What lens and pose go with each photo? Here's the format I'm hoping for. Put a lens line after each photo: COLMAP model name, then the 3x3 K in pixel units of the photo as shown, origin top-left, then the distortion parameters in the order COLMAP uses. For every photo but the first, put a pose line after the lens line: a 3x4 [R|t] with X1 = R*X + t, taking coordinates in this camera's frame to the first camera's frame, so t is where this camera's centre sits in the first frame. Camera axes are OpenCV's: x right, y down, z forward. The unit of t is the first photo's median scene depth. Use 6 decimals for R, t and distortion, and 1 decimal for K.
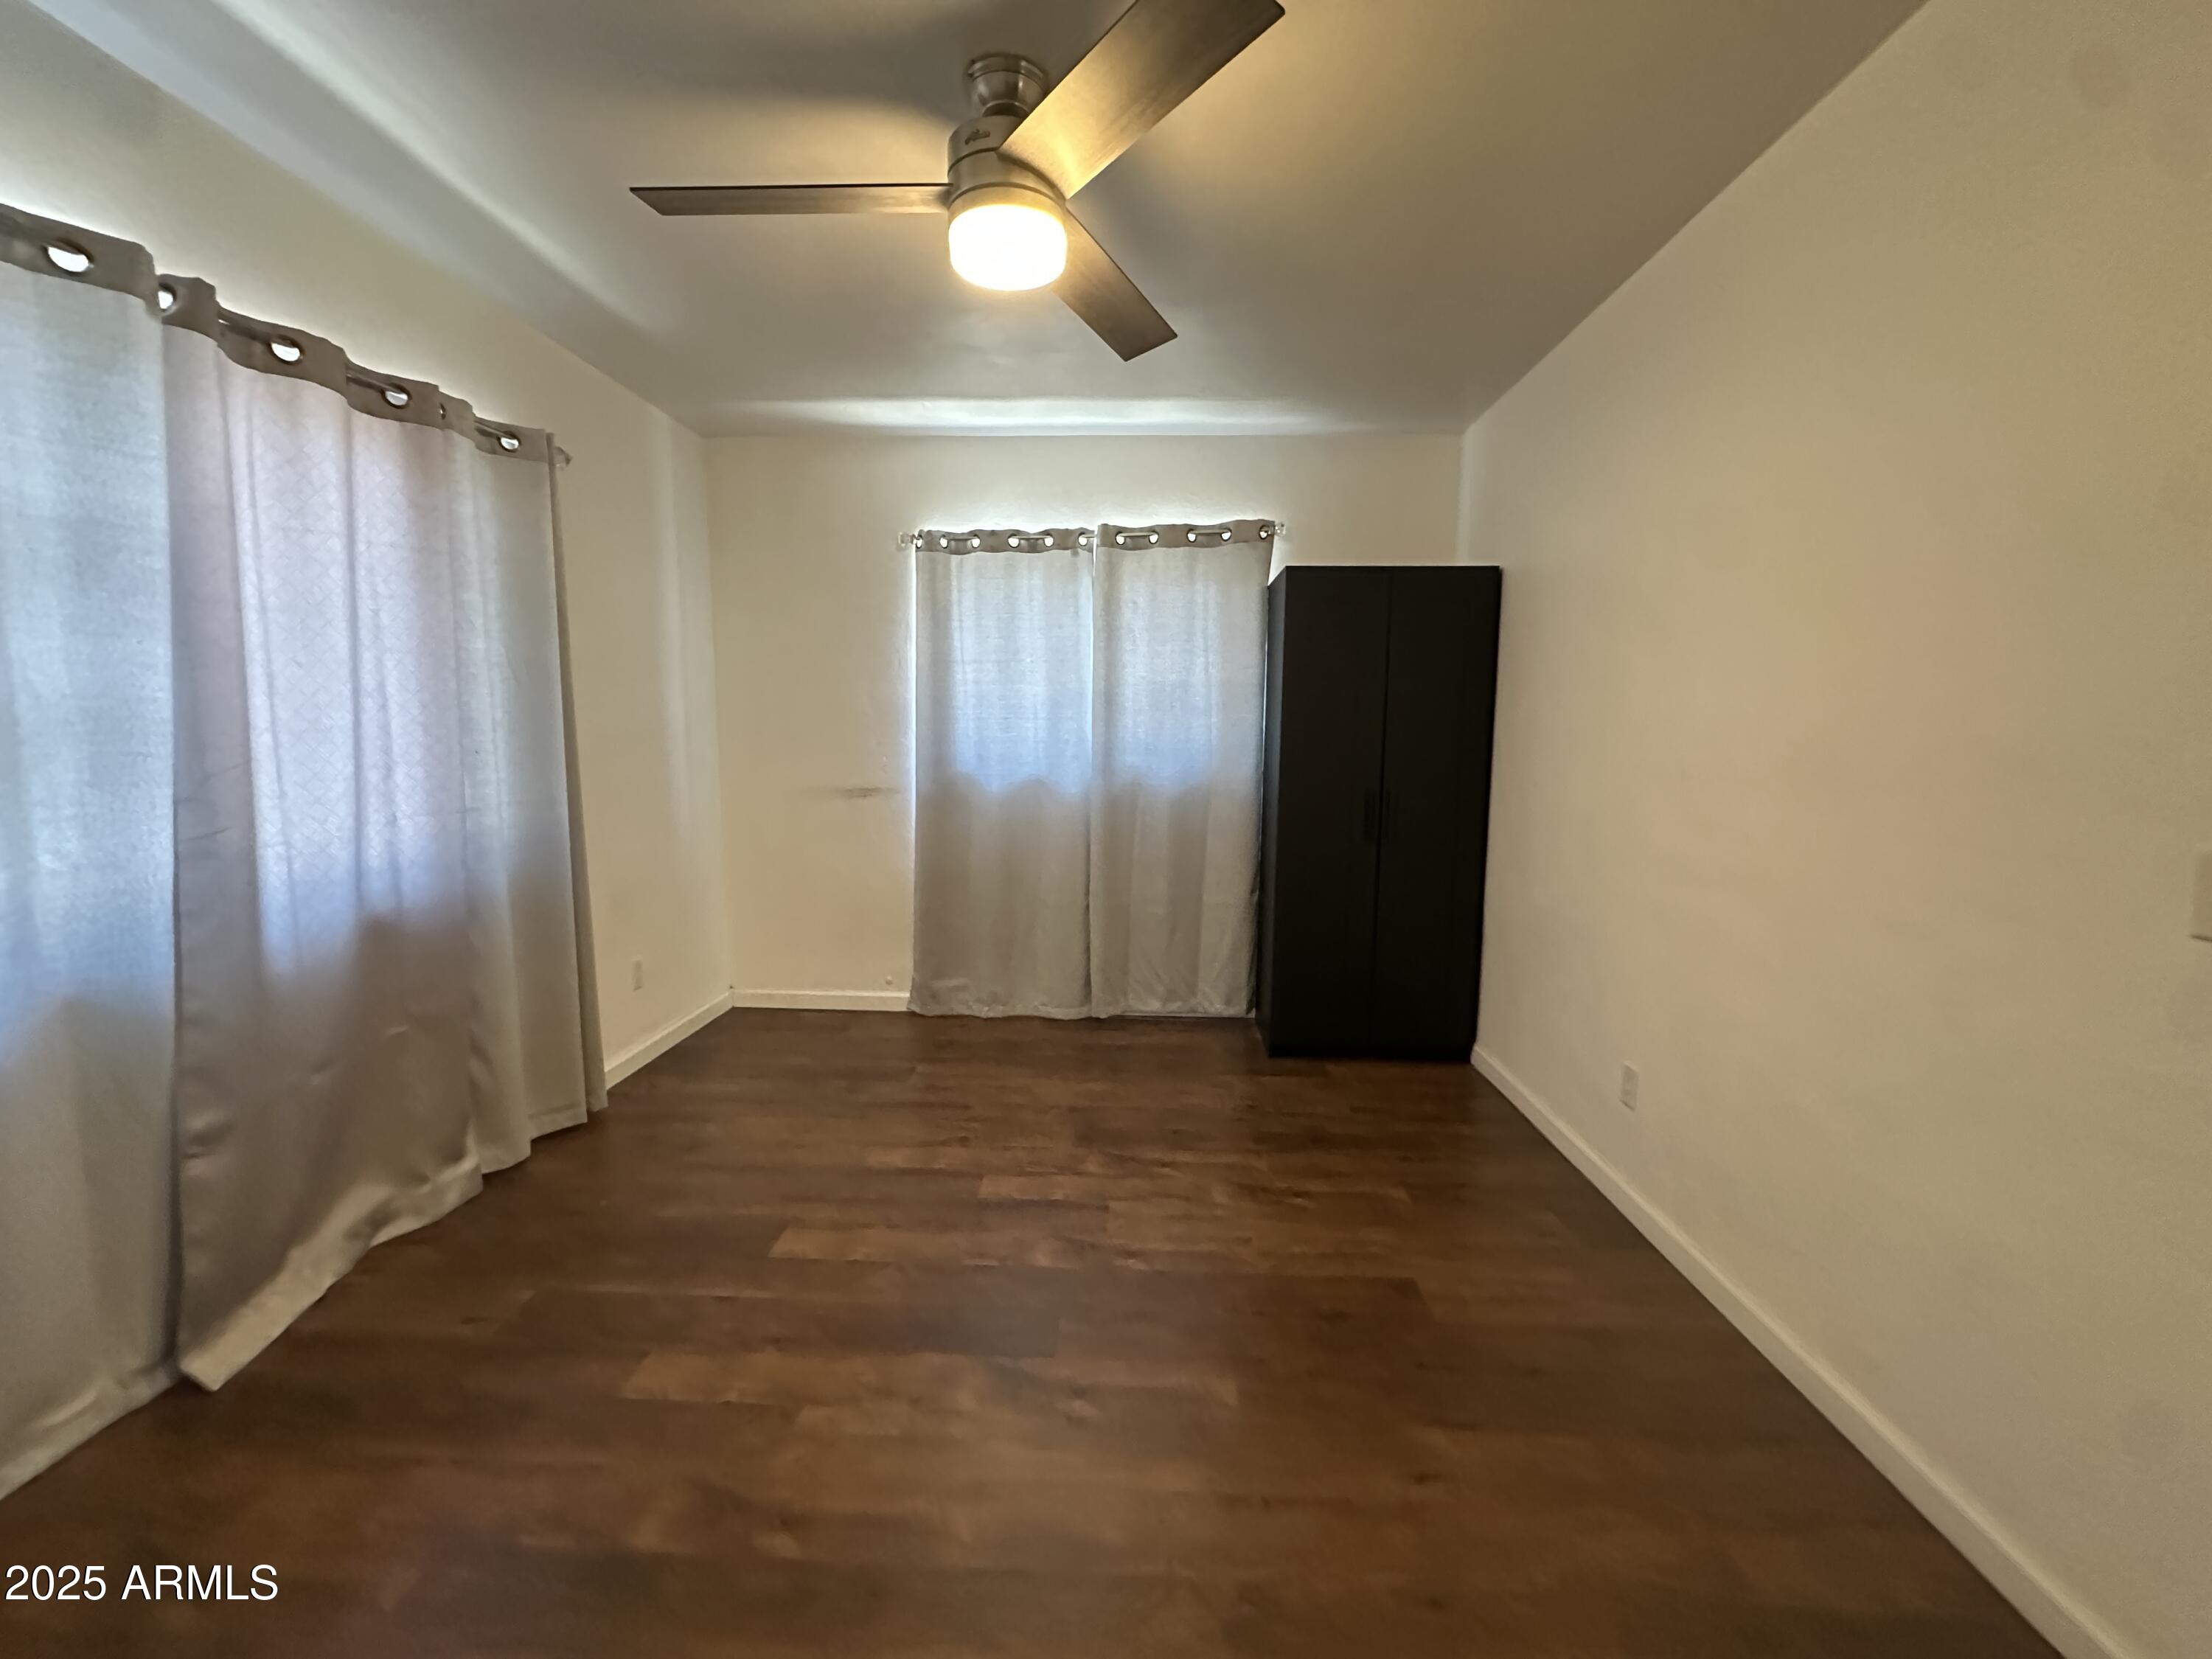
lens RADIAL K [[885.2, 0, 1106.0], [0, 885.2, 829.5], [0, 0, 1]] dist [-0.007080, 0.002428]
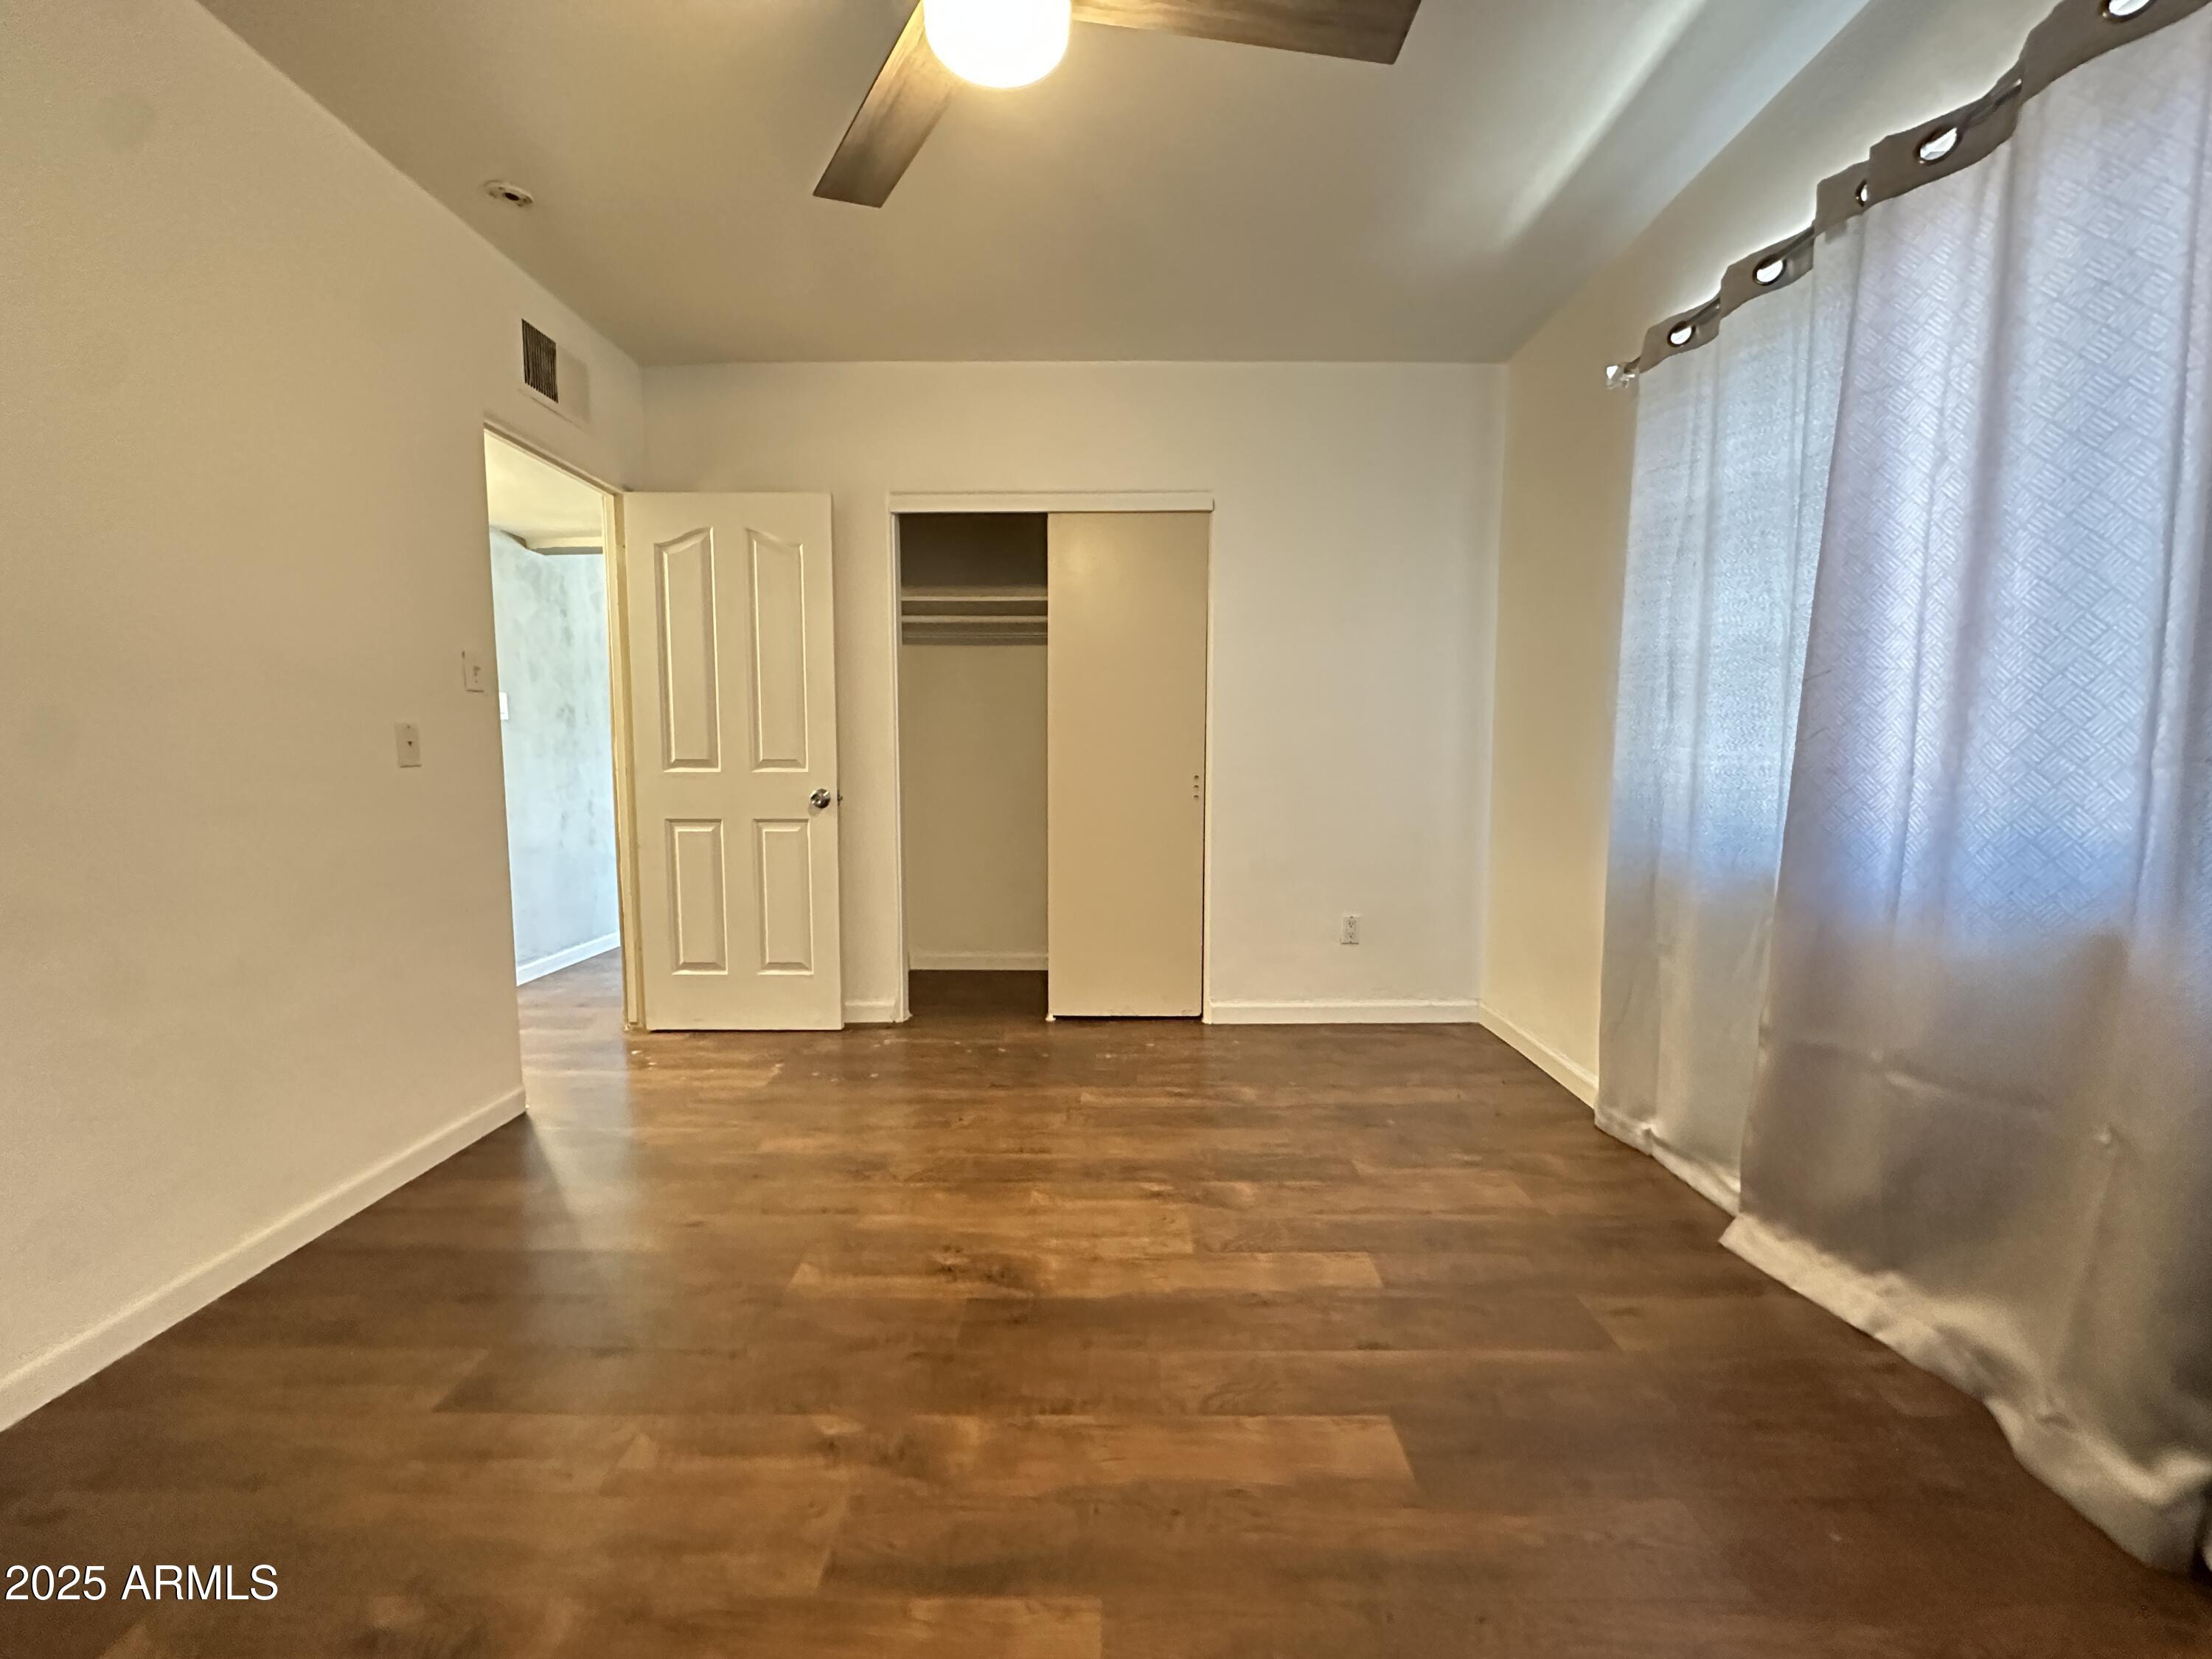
lens RADIAL K [[885.2, 0, 1106.0], [0, 885.2, 829.5], [0, 0, 1]] dist [-0.007080, 0.002428]
pose [[-0.999527, -0.003506, -0.030556, -0.161542], [-0.009551, 0.979749, 0.200004, -0.082424], [0.029236, 0.200201, -0.979319, 1.670145]]
